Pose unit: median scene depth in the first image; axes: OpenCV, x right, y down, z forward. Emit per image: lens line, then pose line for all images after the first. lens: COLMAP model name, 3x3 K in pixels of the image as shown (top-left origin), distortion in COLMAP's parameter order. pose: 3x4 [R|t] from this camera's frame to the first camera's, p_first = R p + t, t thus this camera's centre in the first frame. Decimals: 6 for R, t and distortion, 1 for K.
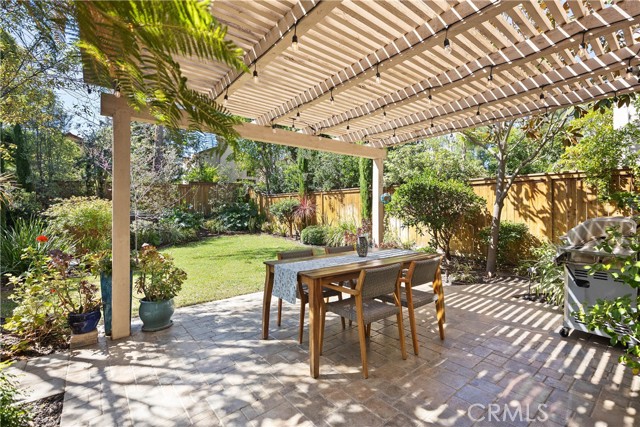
lens RADIAL K [[288.1, 0, 319.8], [0, 288.1, 210.7], [0, 0, 1]] dist [0.002057, -0.000950]
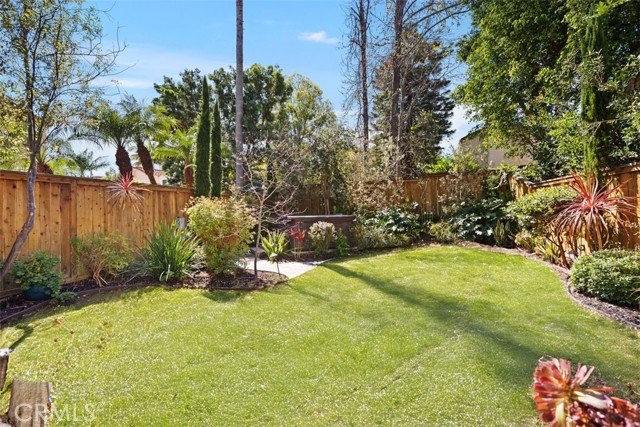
lens RADIAL K [[288.1, 0, 320.3], [0, 288.1, 210.9], [0, 0, 1]] dist [0.002057, -0.000950]
pose [[0.565787, 0.003828, -0.824542, 0.054635], [-0.000730, 0.999991, 0.004141, -0.002214], [0.824551, -0.001741, 0.565785, 0.335829]]
